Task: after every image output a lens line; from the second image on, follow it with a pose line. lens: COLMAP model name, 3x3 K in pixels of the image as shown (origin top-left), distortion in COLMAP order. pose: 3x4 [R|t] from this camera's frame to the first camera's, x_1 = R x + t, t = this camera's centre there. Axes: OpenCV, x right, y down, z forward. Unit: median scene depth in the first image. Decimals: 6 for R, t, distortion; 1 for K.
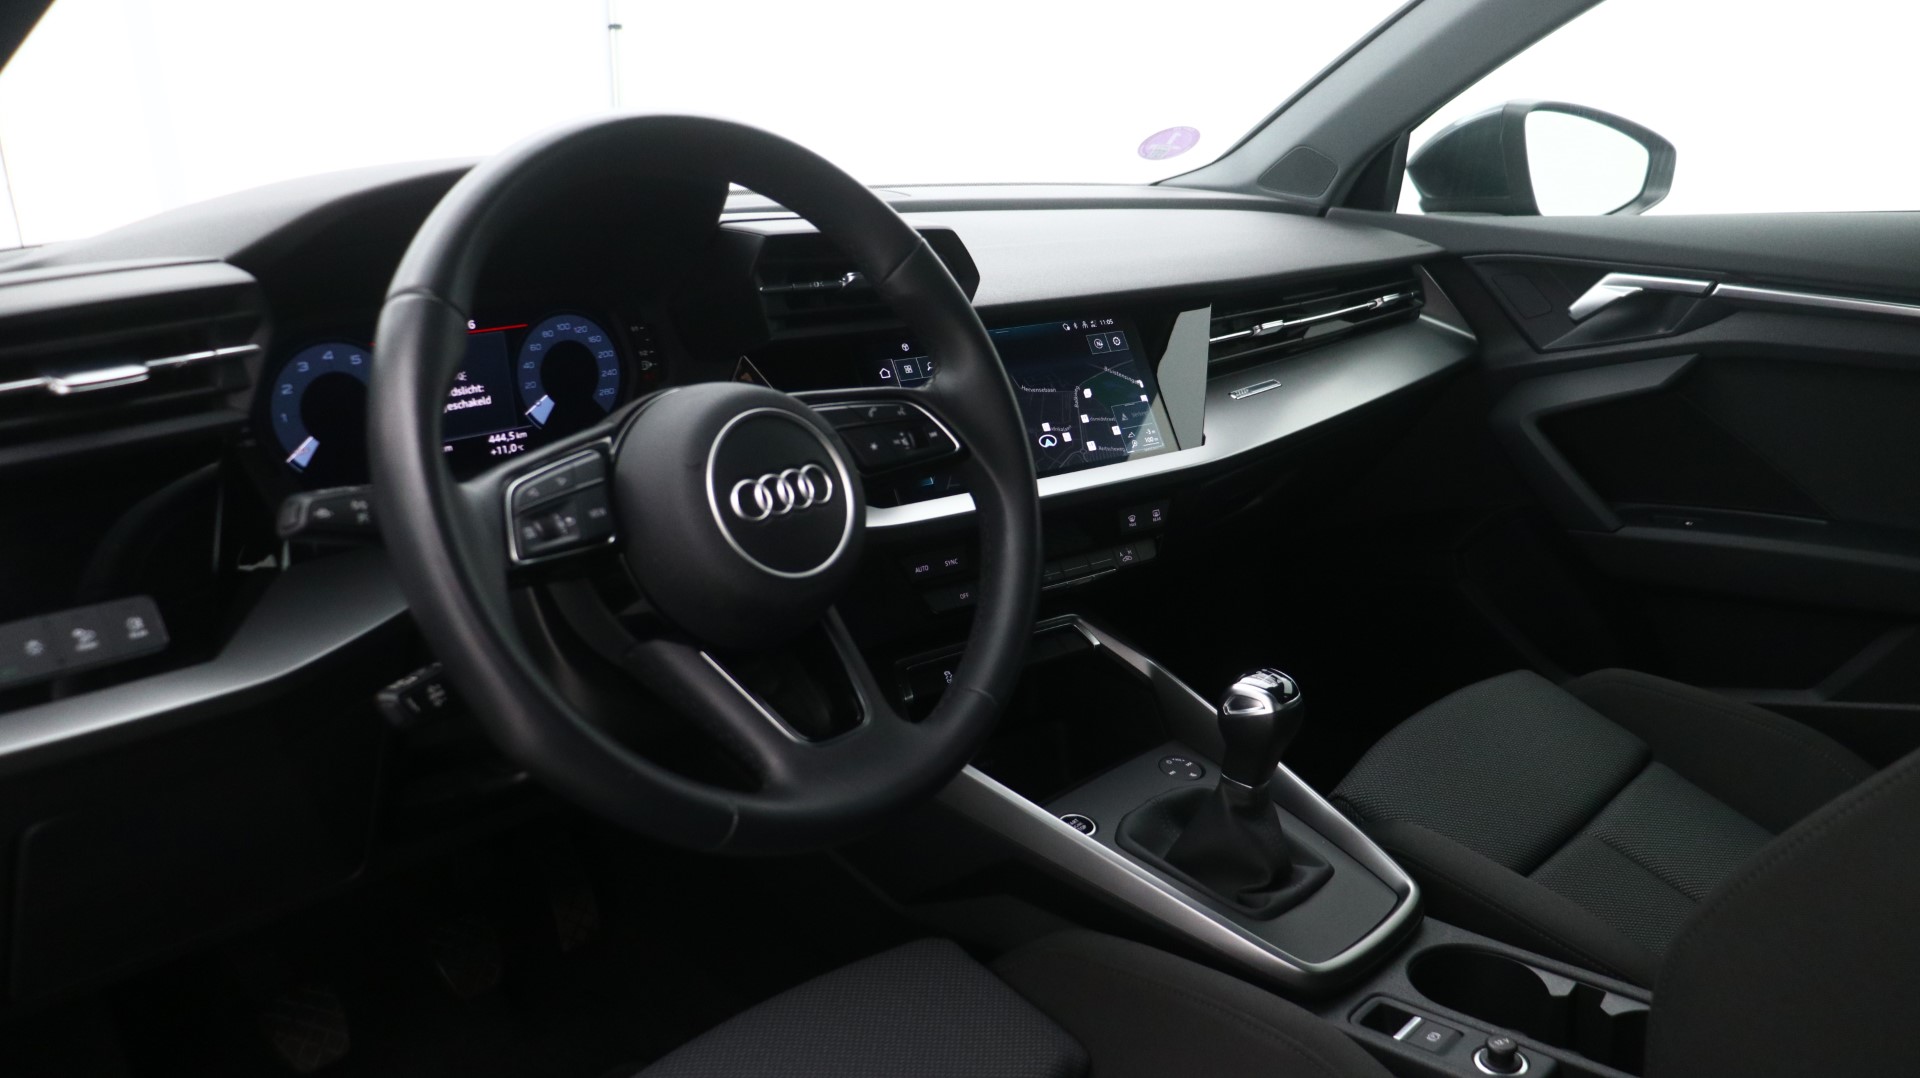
lens RADIAL K [[1740.0, 0, 960.0], [0, 1740.0, 539.0], [0, 0, 1]] dist [0.075091, 0.002390]
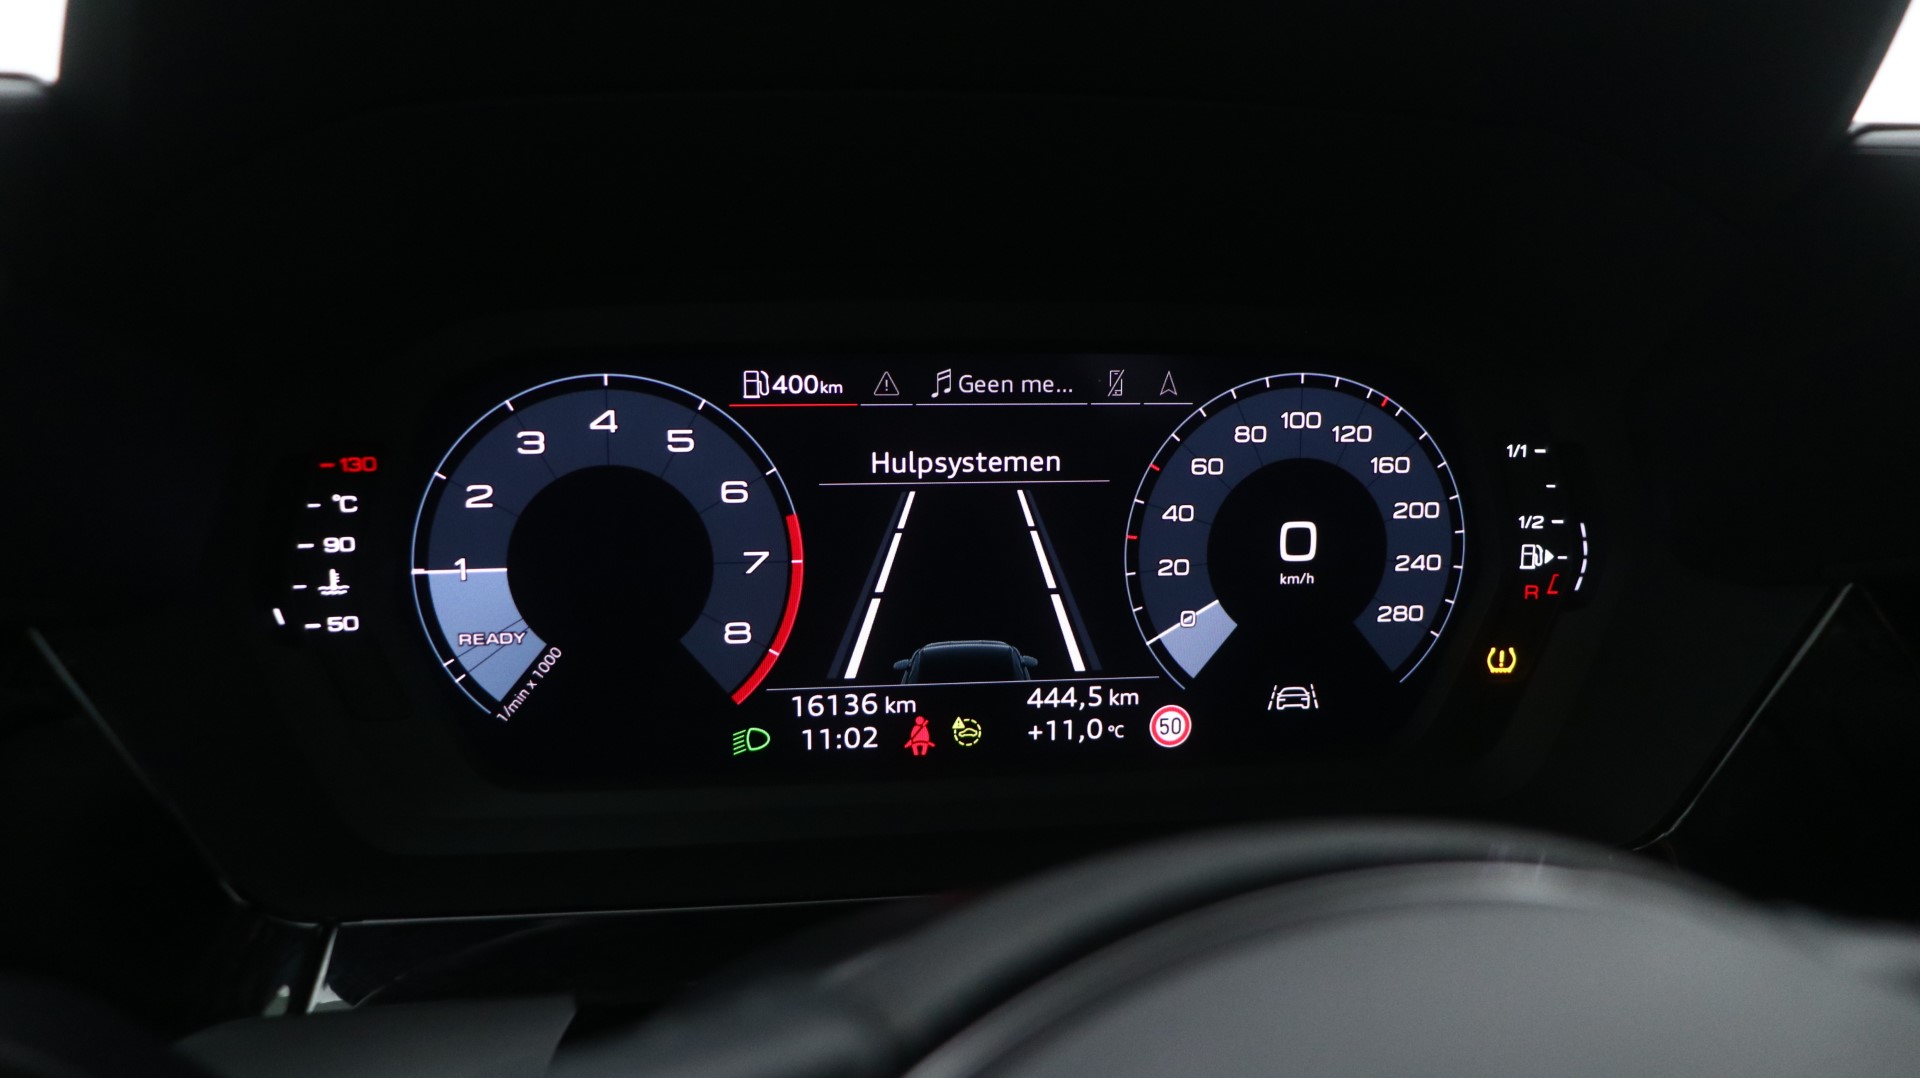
lens RADIAL K [[1740.0, 0, 960.0], [0, 1740.0, 539.0], [0, 0, 1]] dist [0.075091, 0.002390]
pose [[0.796211, 0.160980, -0.583210, -0.070795], [-0.186182, 0.982369, 0.016977, -0.091223], [0.575660, 0.095066, 0.812144, 0.677069]]
